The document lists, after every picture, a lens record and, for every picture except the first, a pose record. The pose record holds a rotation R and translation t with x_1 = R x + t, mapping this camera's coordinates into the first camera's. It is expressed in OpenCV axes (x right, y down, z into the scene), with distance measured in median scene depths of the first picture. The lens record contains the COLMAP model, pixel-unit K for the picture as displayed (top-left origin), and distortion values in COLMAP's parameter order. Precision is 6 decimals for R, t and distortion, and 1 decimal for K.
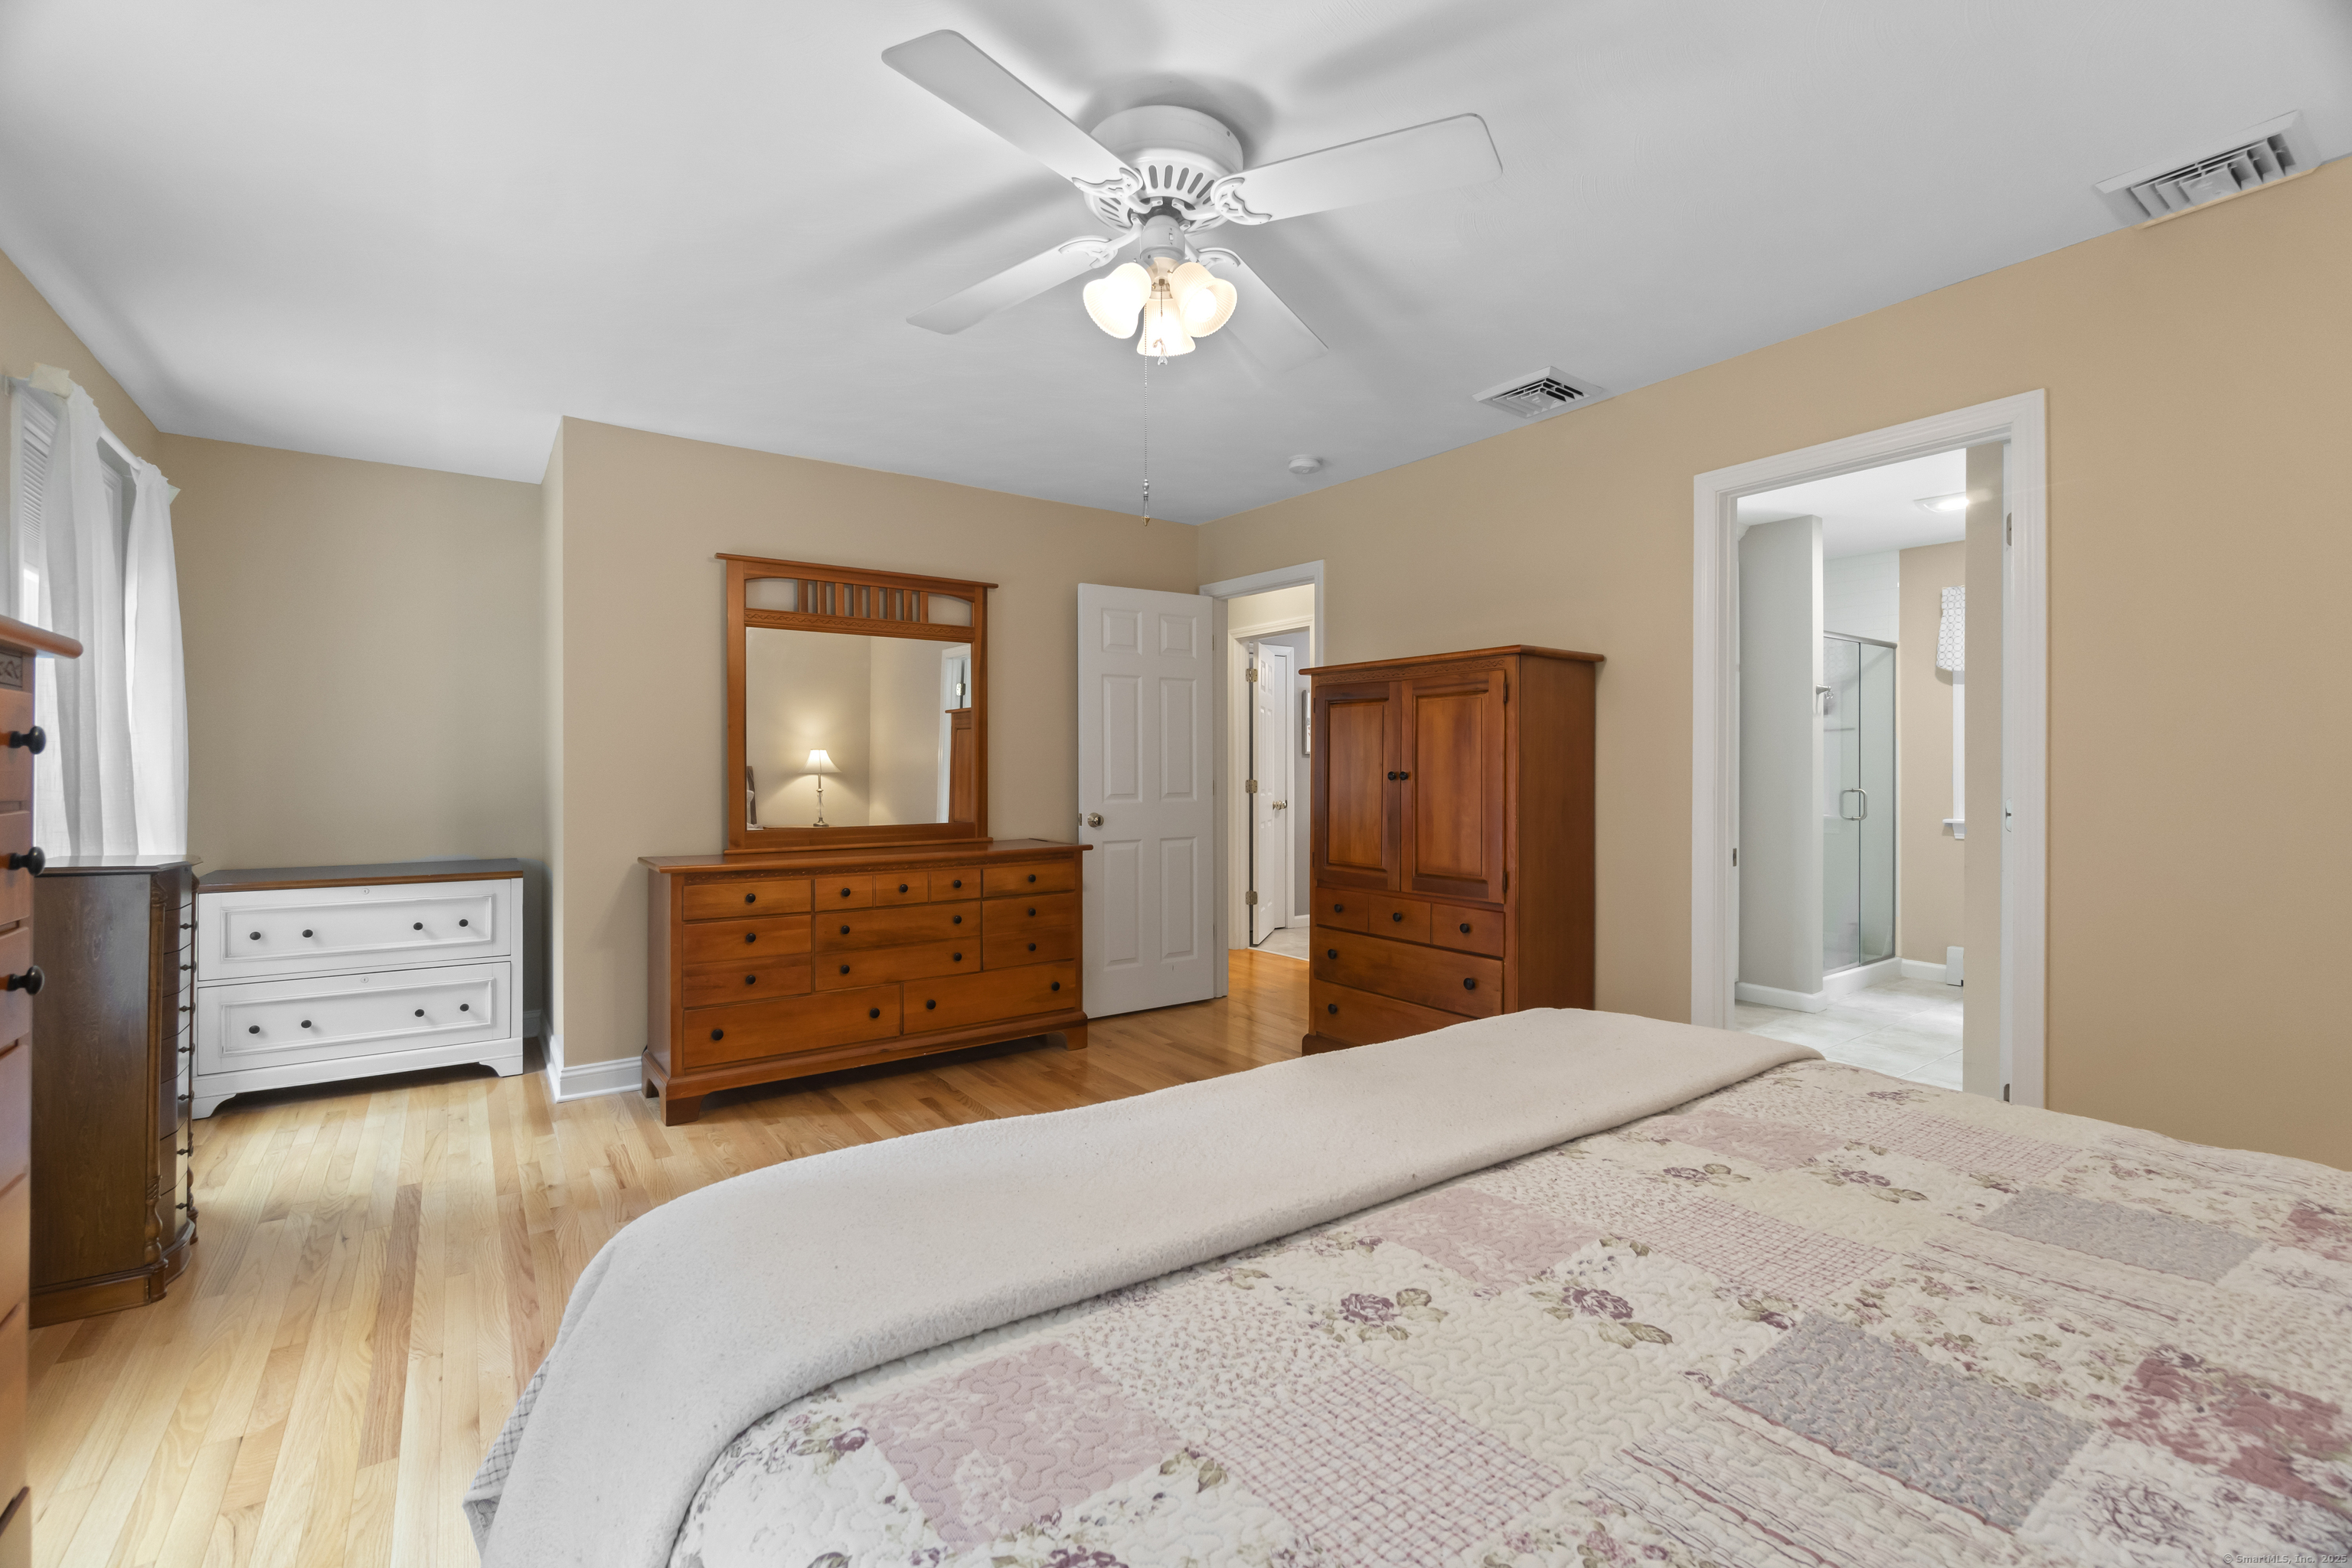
lens RADIAL K [[1015.1, 0, 1179.8], [0, 1015.1, 786.8], [0, 0, 1]] dist [0.000066, 0.000315]
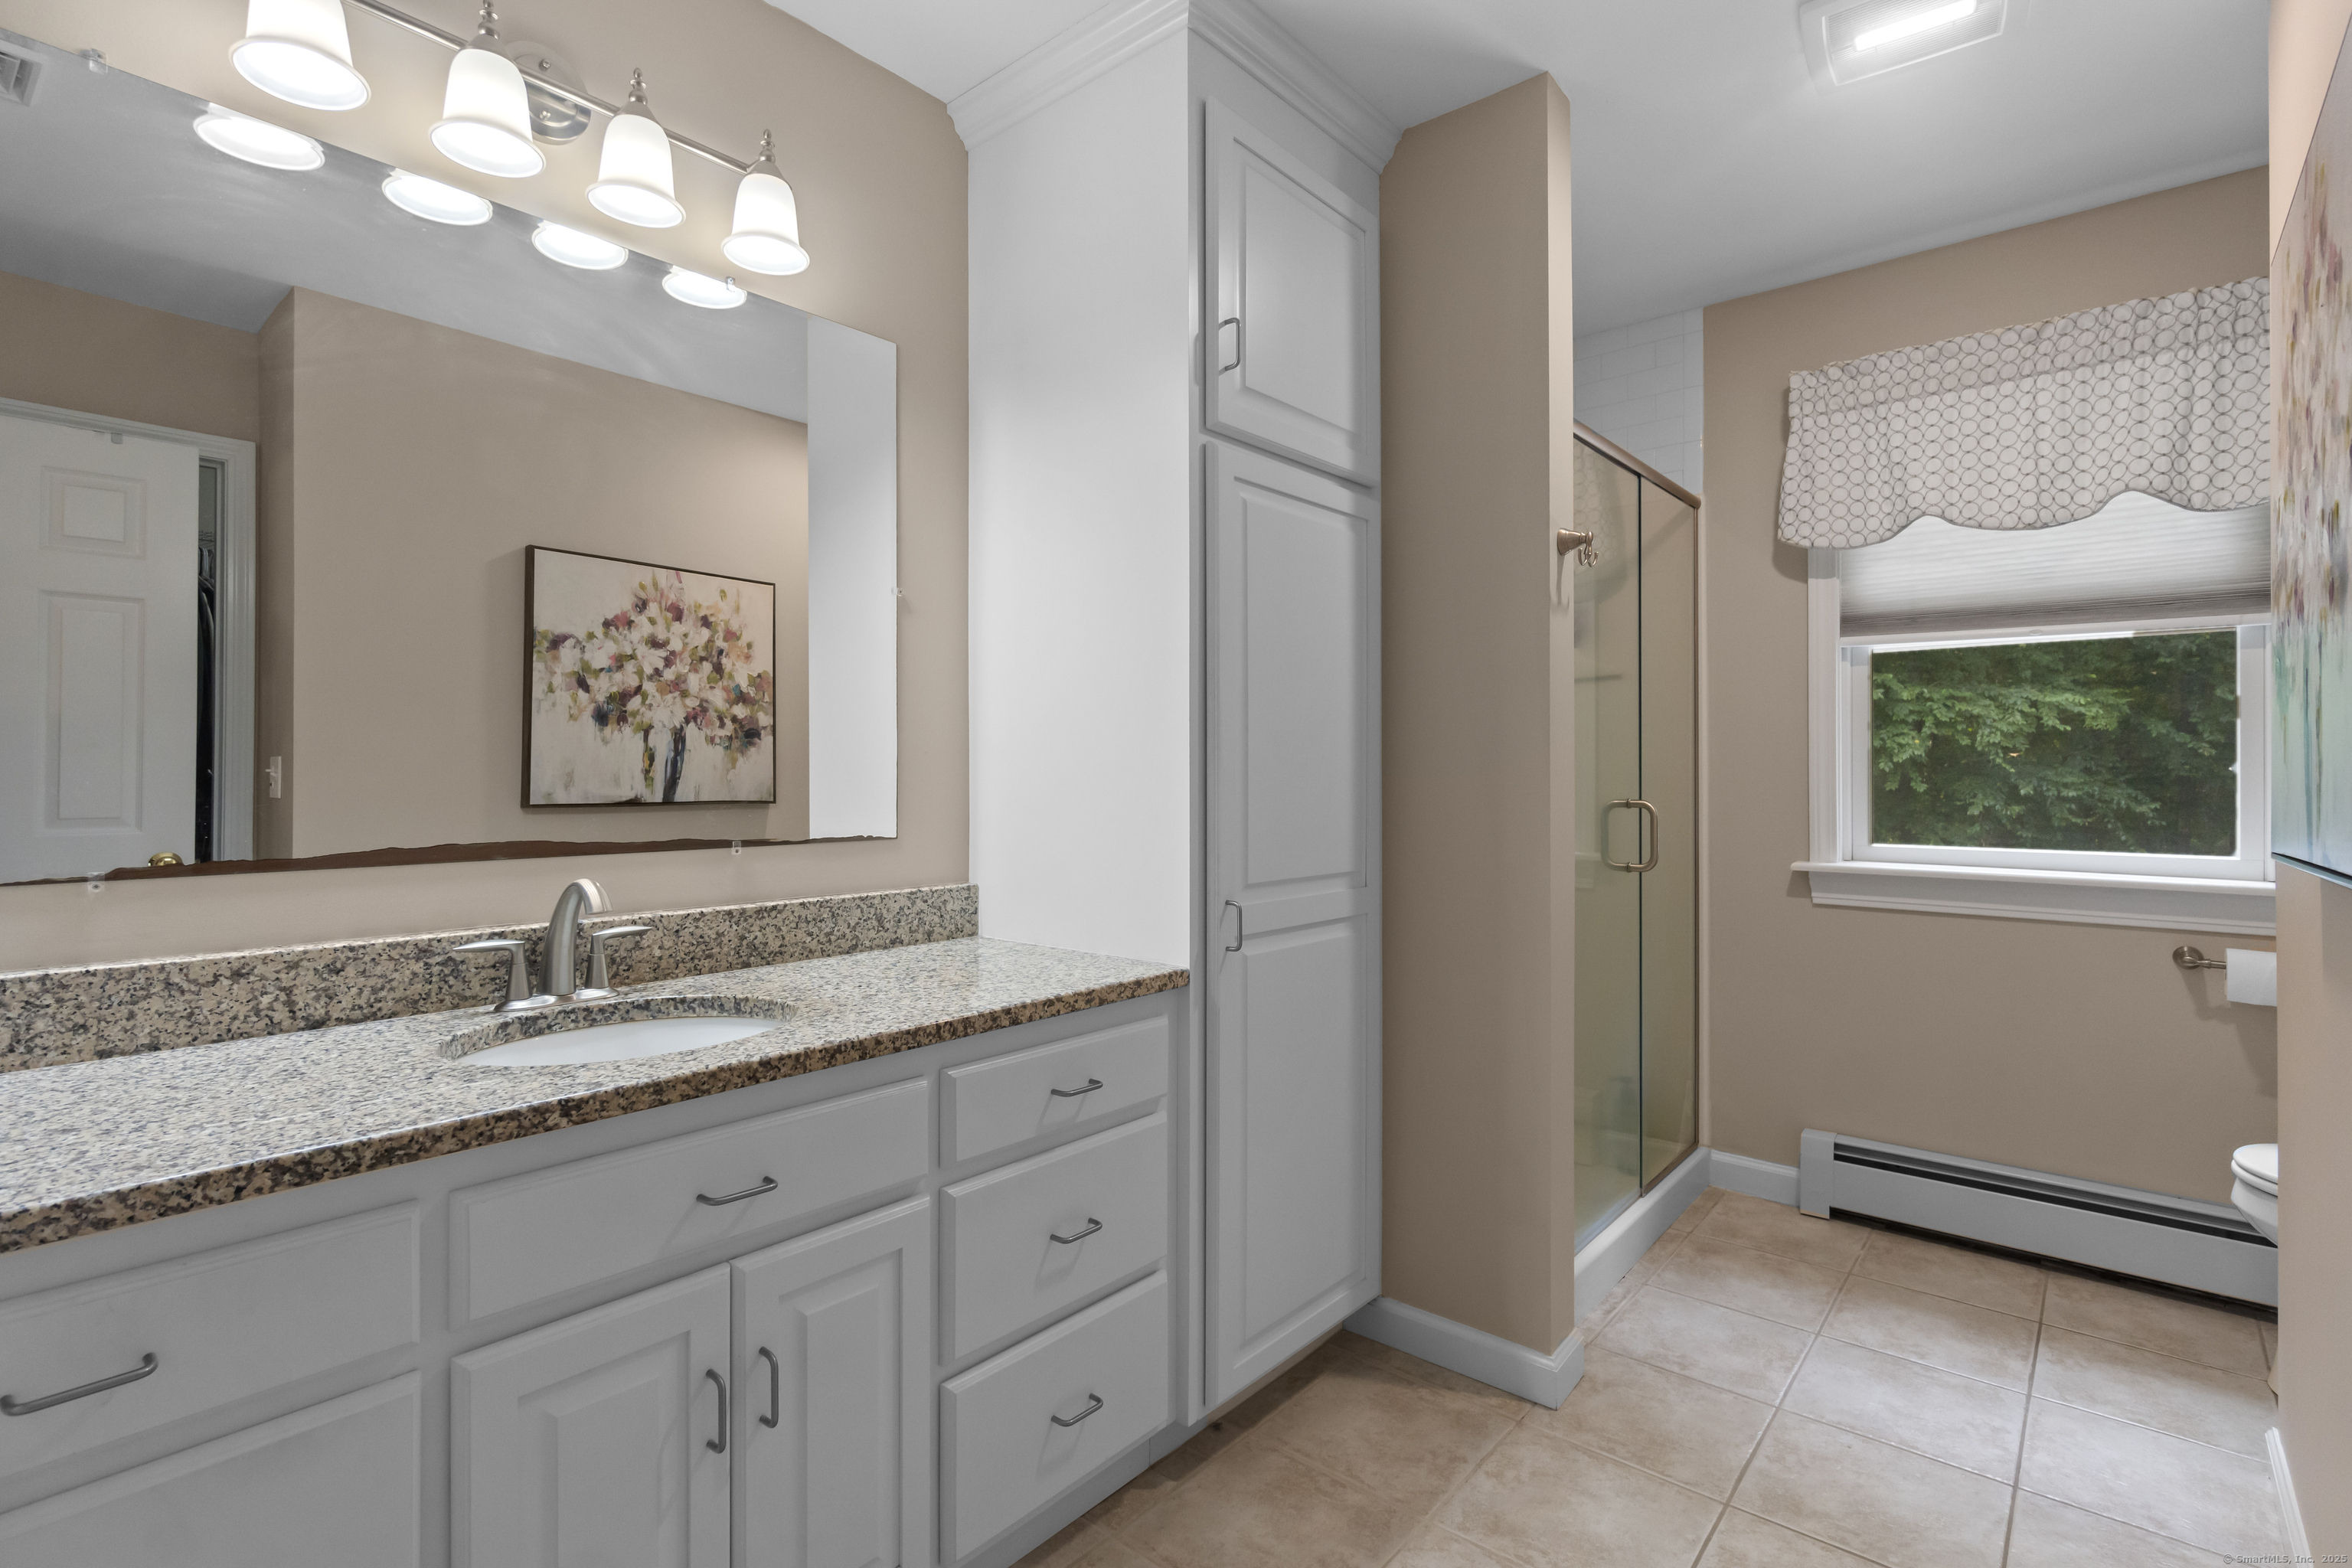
lens RADIAL K [[1111.8, 0, 1176.0], [0, 1111.8, 784.0], [0, 0, 1]] dist [0.000184, 0.000093]
pose [[0.970418, -0.001884, 0.241422, 0.348237], [0.002394, 0.999995, -0.001820, -0.004993], [-0.241417, 0.002344, 0.970419, 0.566689]]
